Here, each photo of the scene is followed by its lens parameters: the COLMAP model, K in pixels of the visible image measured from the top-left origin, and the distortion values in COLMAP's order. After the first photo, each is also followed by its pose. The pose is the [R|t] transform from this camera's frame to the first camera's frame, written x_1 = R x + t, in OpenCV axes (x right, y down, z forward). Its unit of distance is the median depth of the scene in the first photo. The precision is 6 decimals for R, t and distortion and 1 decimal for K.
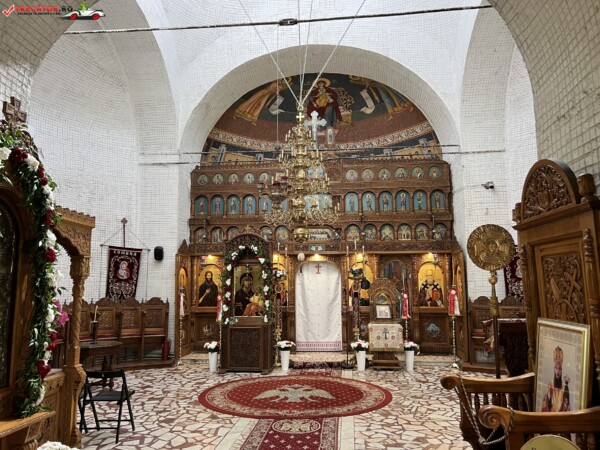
lens RADIAL K [[453.1, 0, 300.0], [0, 453.1, 225.0], [0, 0, 1]] dist [0.090915, -0.177312]
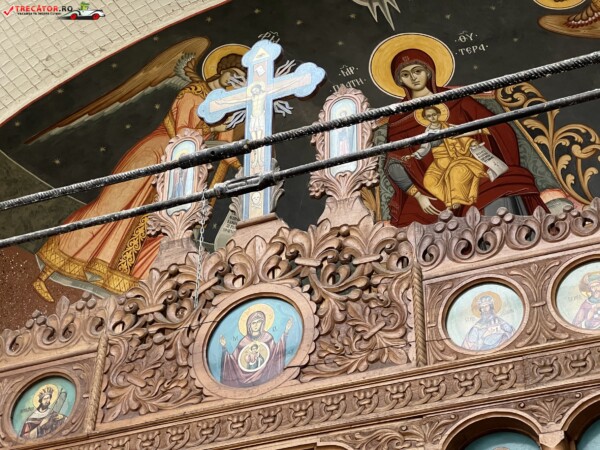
lens RADIAL K [[1326.4, 0, 300.0], [0, 1326.4, 225.0], [0, 0, 1]] dist [0.249959, -0.488787]
pose [[0.957341, -0.155723, -0.243412, 0.168838], [0.011252, 0.861817, -0.507094, 0.078234], [0.288743, 0.482723, 0.826805, 0.638239]]
